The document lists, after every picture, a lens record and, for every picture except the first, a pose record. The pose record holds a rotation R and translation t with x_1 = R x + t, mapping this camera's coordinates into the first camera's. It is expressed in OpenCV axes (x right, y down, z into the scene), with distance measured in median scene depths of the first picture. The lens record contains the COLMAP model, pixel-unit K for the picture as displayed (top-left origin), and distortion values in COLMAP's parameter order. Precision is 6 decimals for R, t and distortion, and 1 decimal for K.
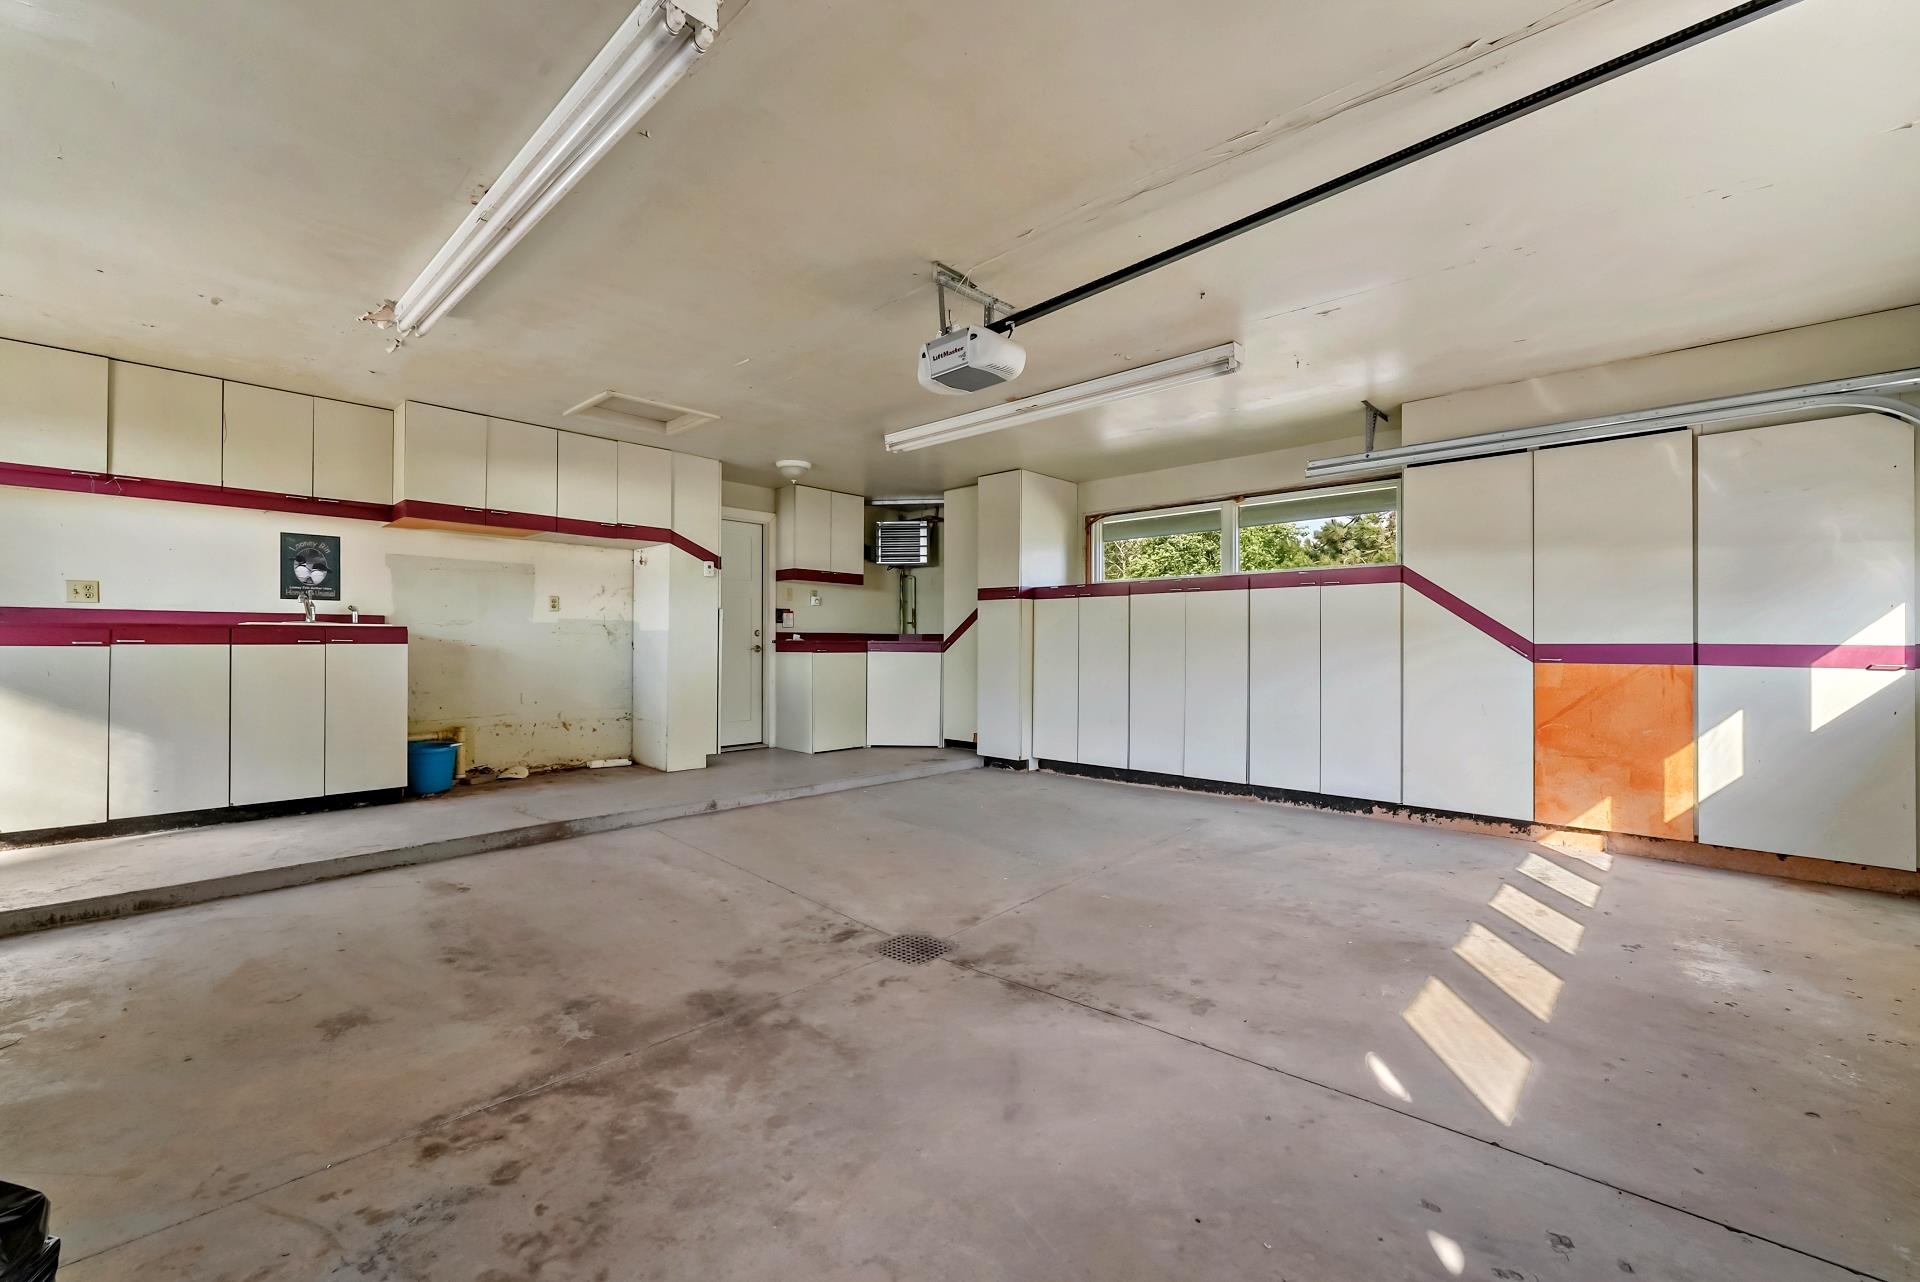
lens RADIAL K [[776.5, 0, 957.9], [0, 776.5, 640.2], [0, 0, 1]] dist [-0.002127, 0.000363]
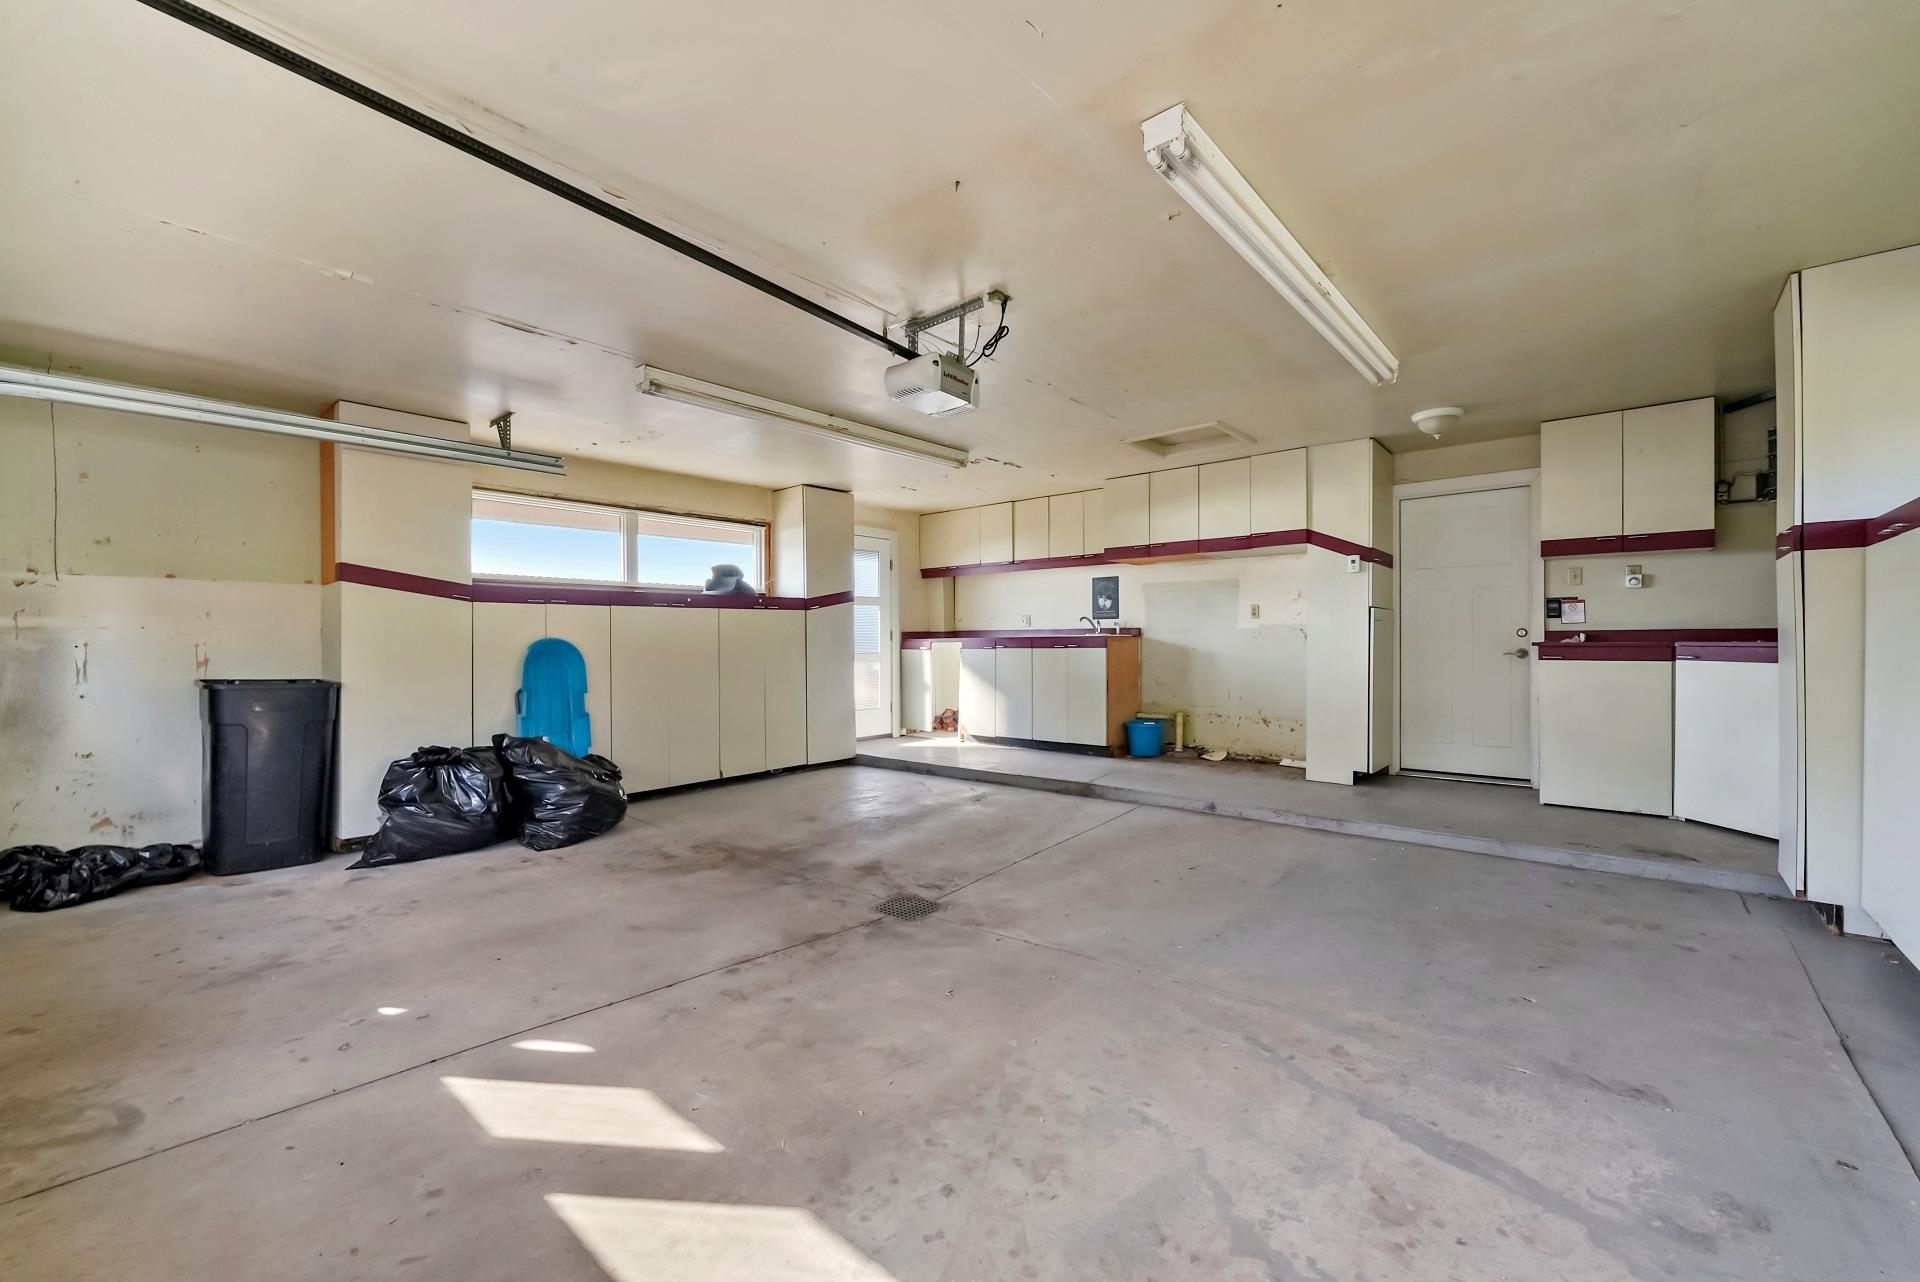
lens RADIAL K [[776.5, 0, 957.9], [0, 776.5, 643.4], [0, 0, 1]] dist [-0.002127, 0.000363]
pose [[0.042345, -0.003288, -0.999098, 0.762390], [0.007986, 0.999964, -0.002953, -0.001517], [0.999071, -0.007853, 0.042370, 0.694019]]
